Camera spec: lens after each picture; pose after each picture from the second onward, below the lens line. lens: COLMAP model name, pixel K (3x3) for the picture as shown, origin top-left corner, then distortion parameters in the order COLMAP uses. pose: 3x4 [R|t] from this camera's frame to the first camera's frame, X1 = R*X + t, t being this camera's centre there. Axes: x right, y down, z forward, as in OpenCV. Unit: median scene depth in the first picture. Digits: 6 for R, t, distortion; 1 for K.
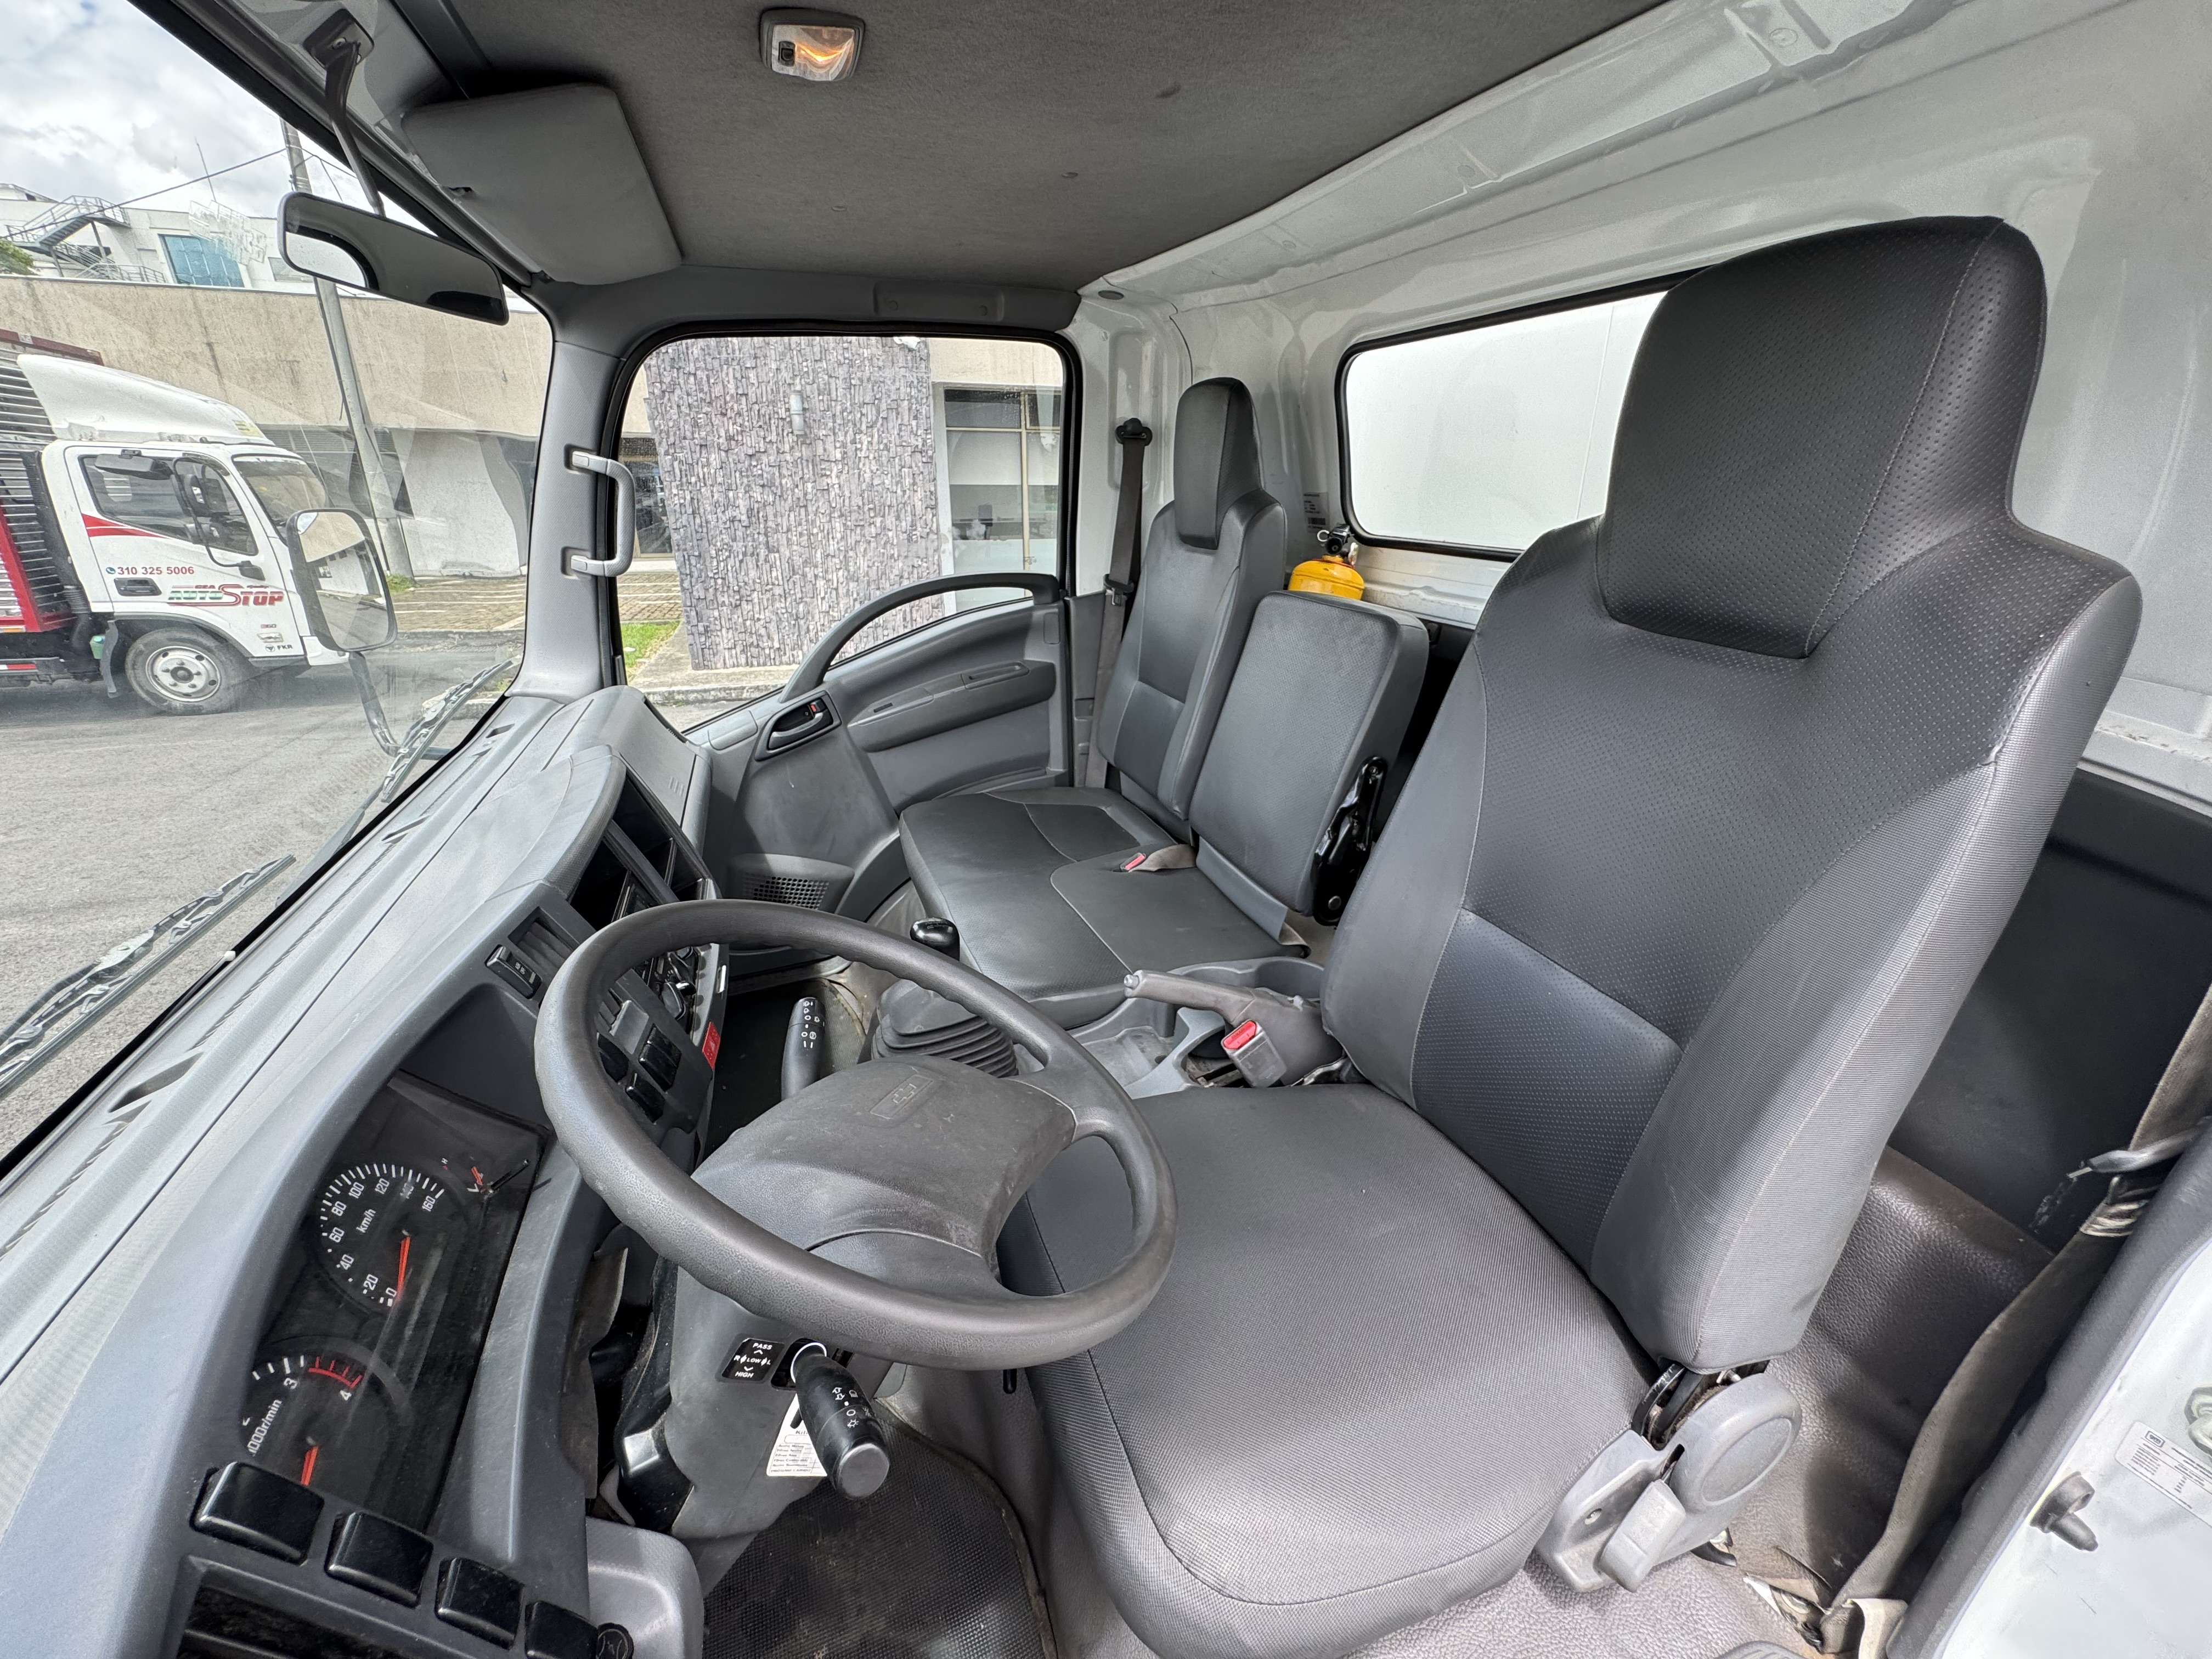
lens RADIAL K [[882.6, 0, 1102.9], [0, 882.6, 826.3], [0, 0, 1]] dist [-0.001437, 0.000513]
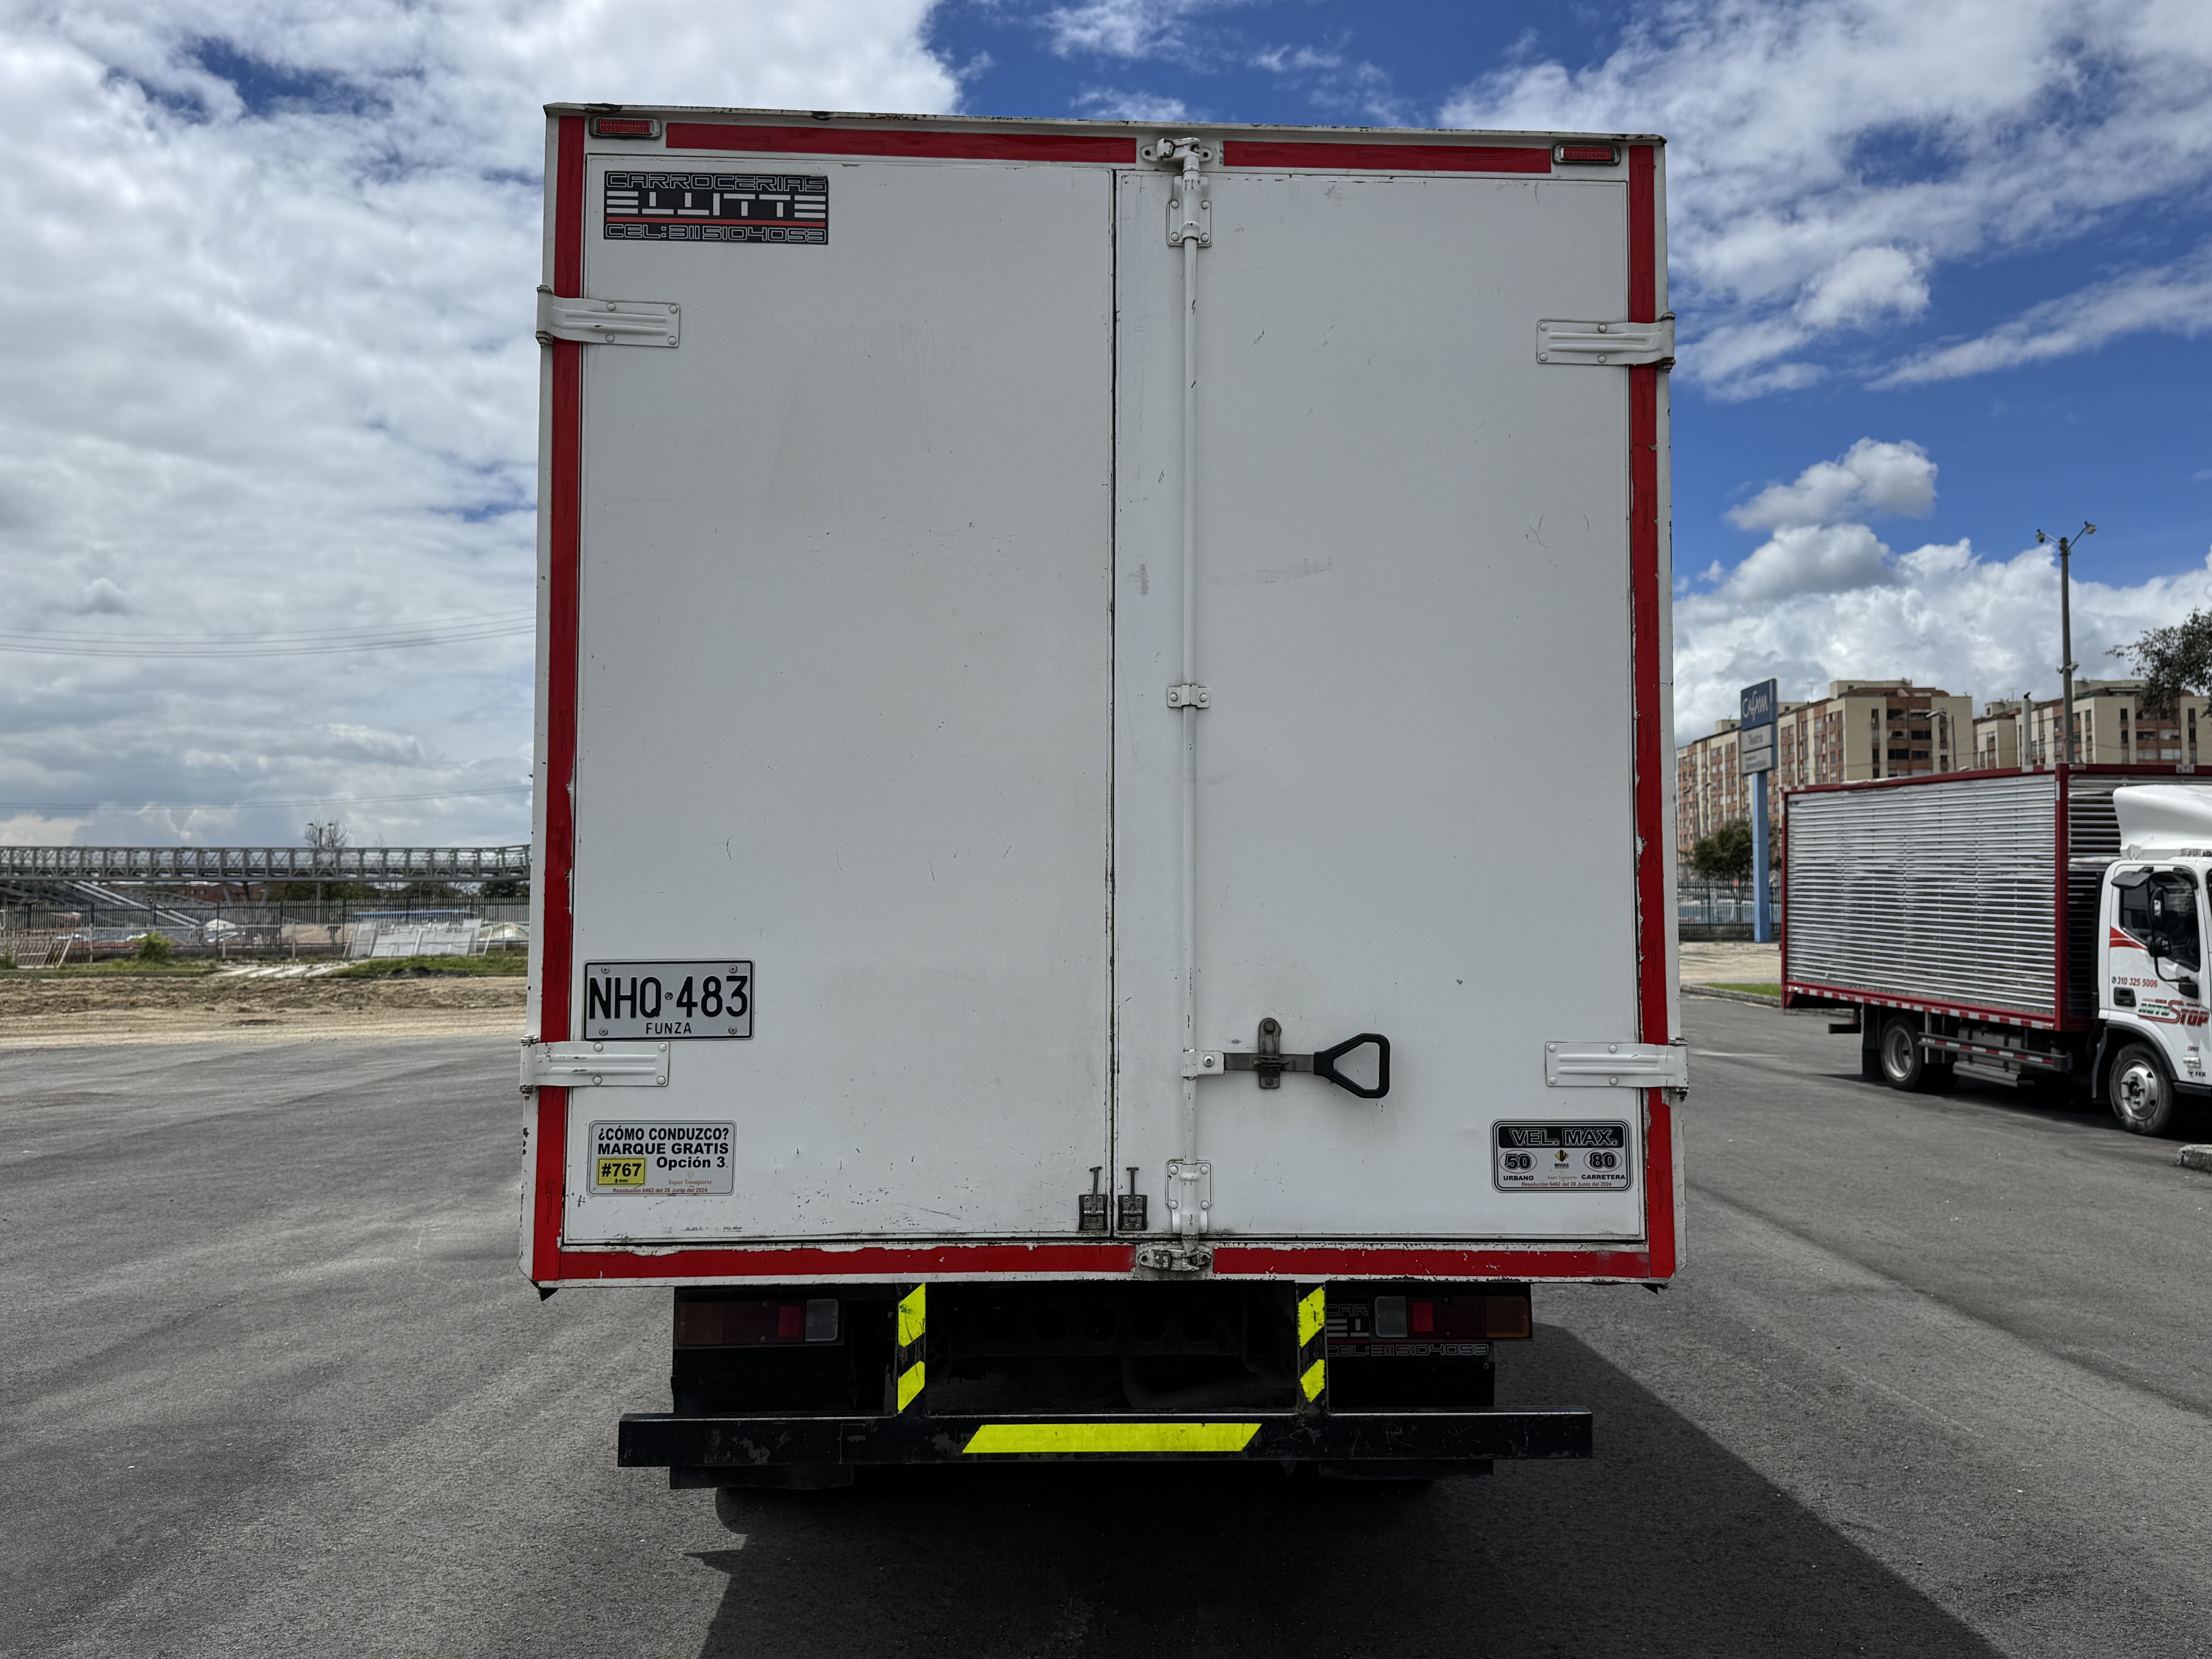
lens RADIAL K [[1795.8, 0, 1110.6], [0, 1795.8, 833.0], [0, 0, 1]] dist [0.162131, -0.266977]
pose [[-0.302155, -0.051569, -0.951863, 1.346424], [-0.346289, 0.936258, 0.059201, -0.194423], [0.888136, 0.347508, -0.300753, 0.617320]]
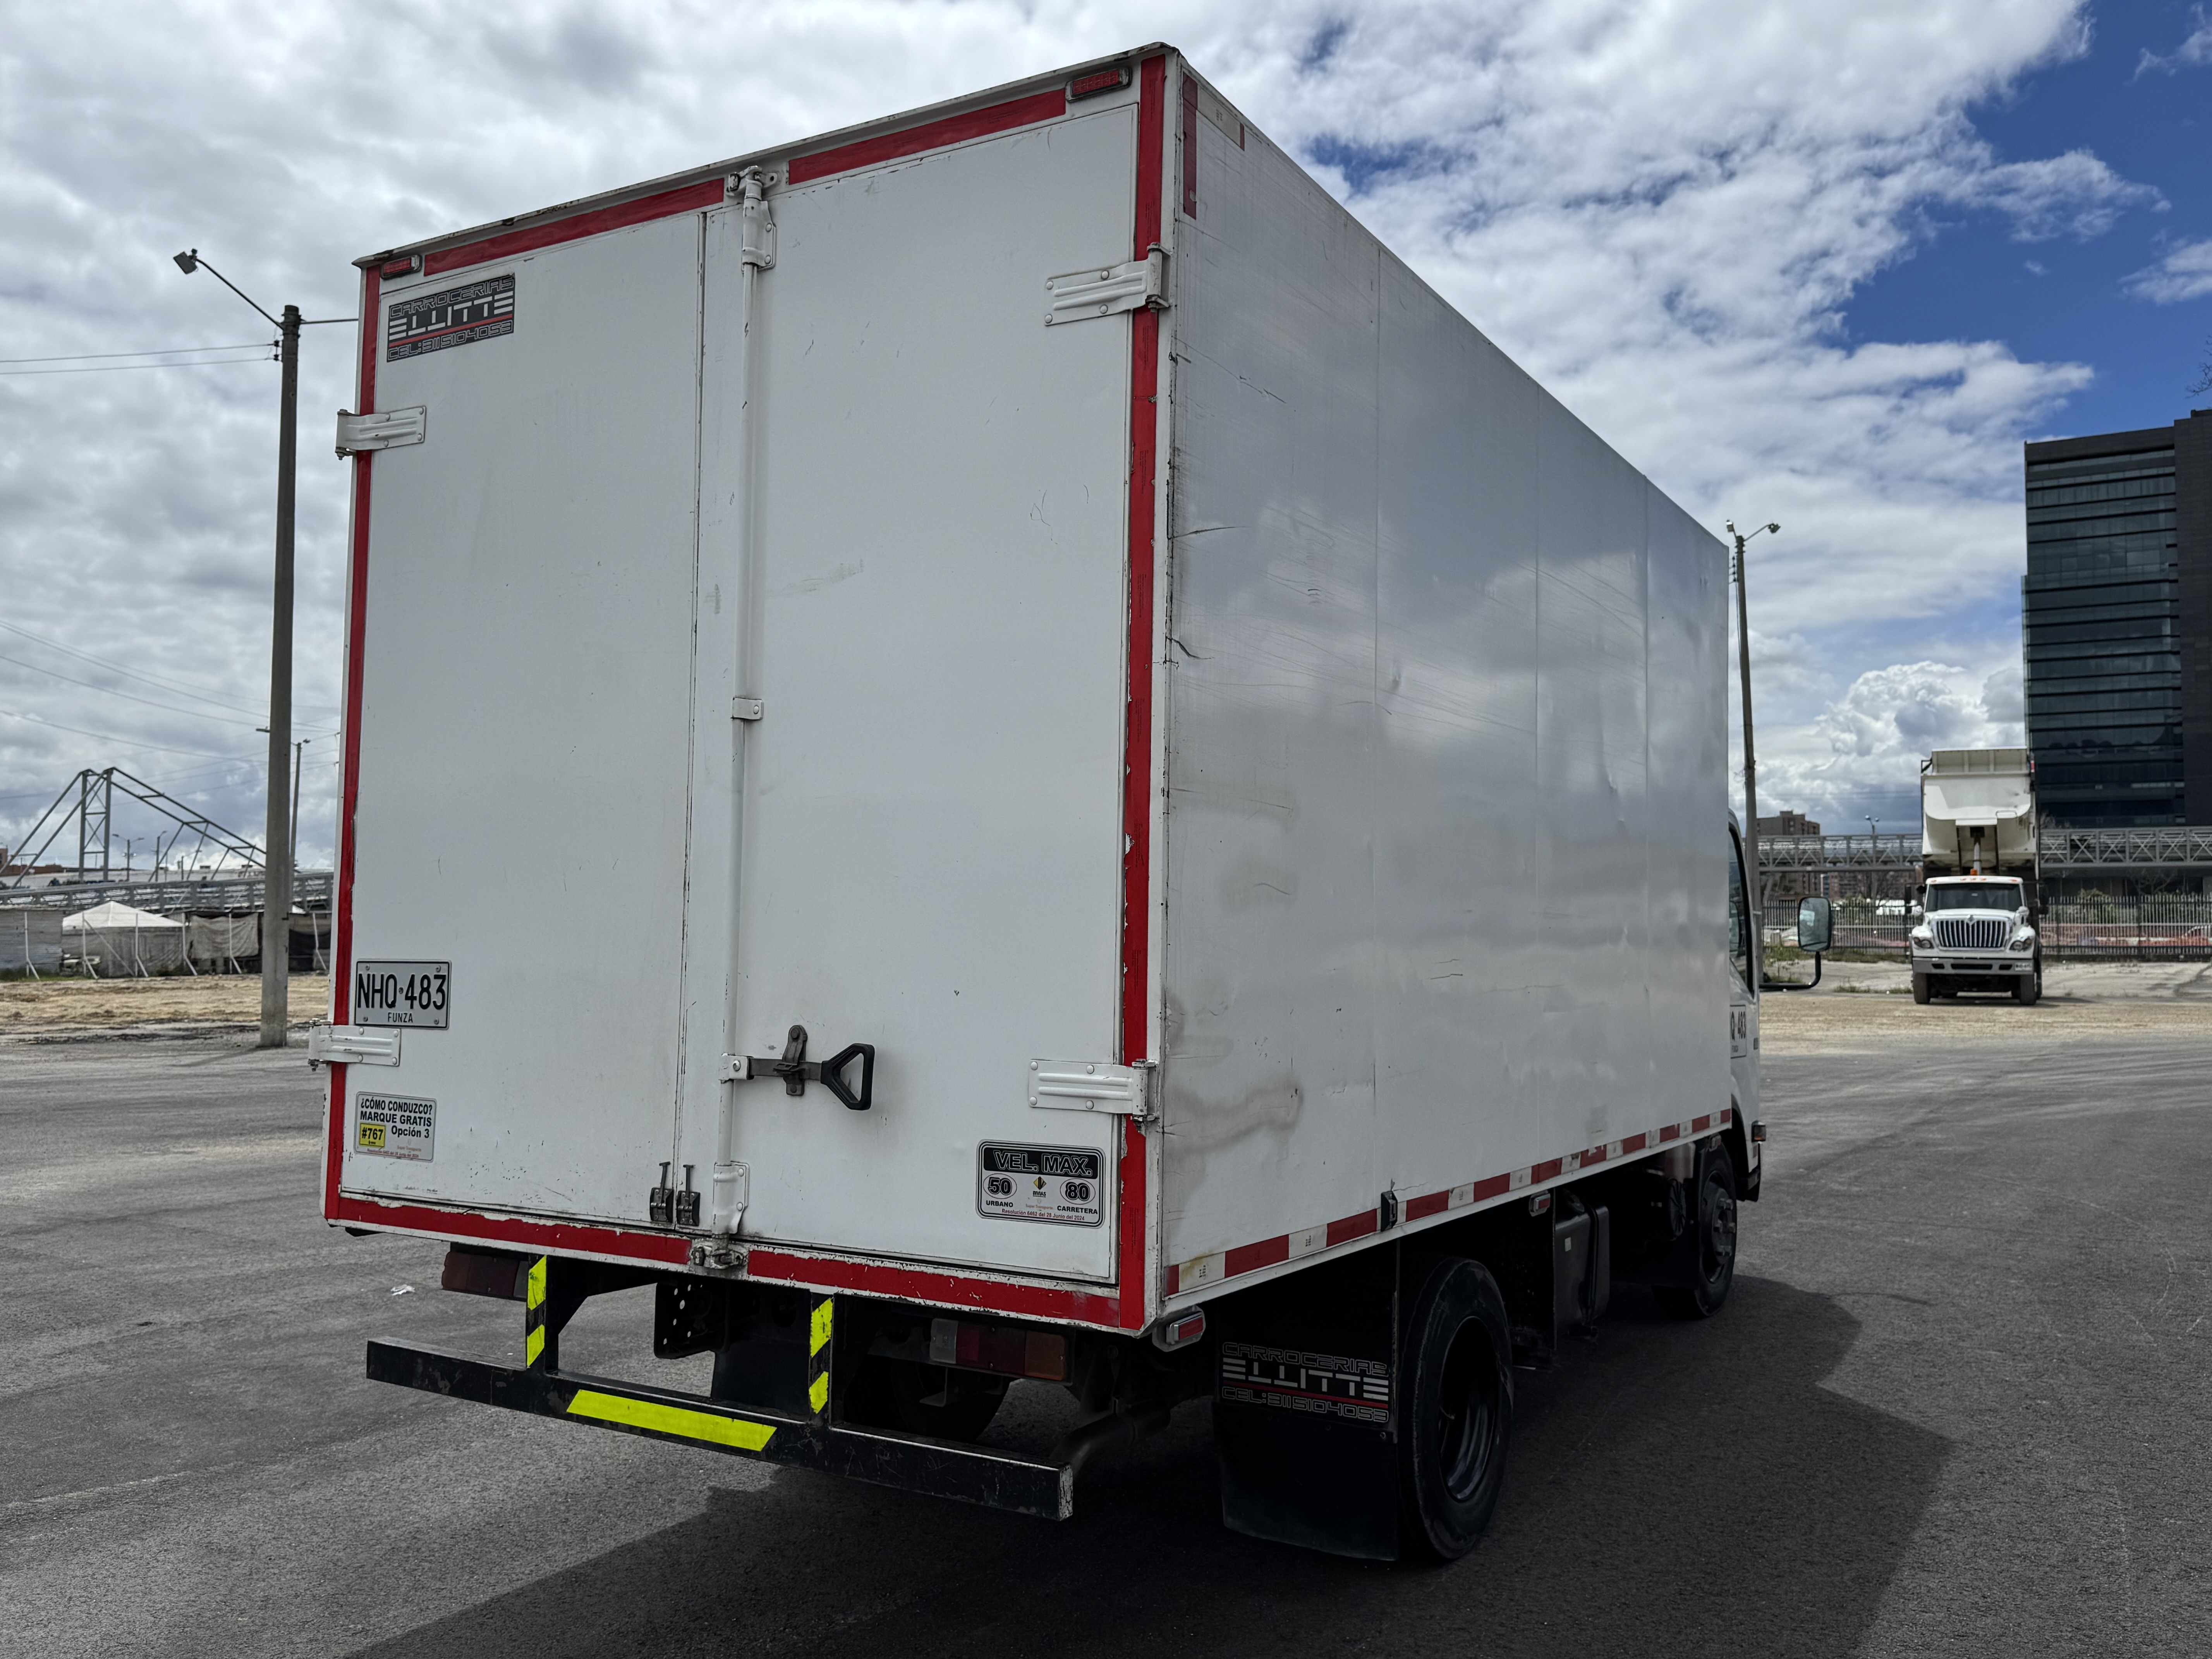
lens RADIAL K [[1807.3, 0, 1106.0], [0, 1807.3, 829.5], [0, 0, 1]] dist [0.148357, -0.294094]
pose [[-0.781130, -0.041440, -0.622992, 1.065582], [-0.232762, 0.945195, 0.228973, -0.338747], [0.579360, 0.323866, -0.747965, 0.984215]]
